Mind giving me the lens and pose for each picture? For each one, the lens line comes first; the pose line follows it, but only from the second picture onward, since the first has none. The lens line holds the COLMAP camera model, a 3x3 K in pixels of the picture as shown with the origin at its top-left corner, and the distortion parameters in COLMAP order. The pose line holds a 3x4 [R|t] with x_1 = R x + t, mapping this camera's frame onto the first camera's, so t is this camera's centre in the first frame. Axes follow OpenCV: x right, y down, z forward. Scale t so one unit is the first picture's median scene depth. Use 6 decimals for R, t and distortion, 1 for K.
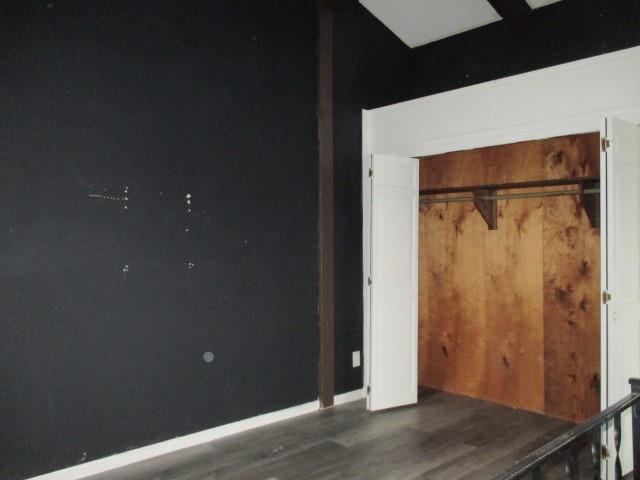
lens RADIAL K [[535.4, 0, 320.6], [0, 535.4, 241.4], [0, 0, 1]] dist [-0.030298, 0.020929]
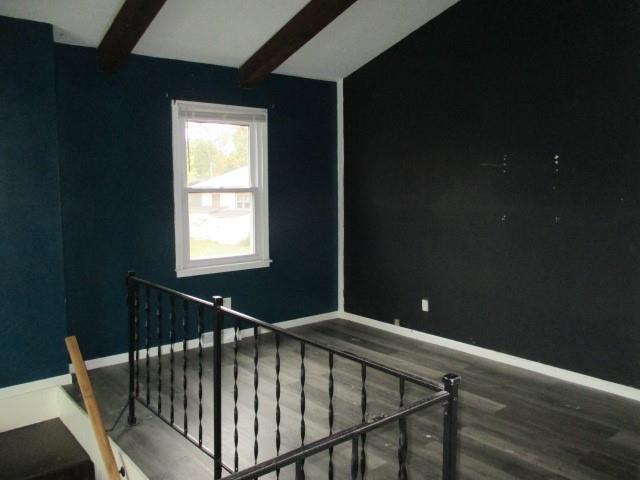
lens RADIAL K [[535.4, 0, 320.7], [0, 535.4, 239.5], [0, 0, 1]] dist [-0.030298, 0.020929]
pose [[-0.072461, 0.102278, -0.992113, 0.911685], [0.013437, 0.994738, 0.101567, -0.033432], [0.997281, -0.005972, -0.073454, 0.595062]]
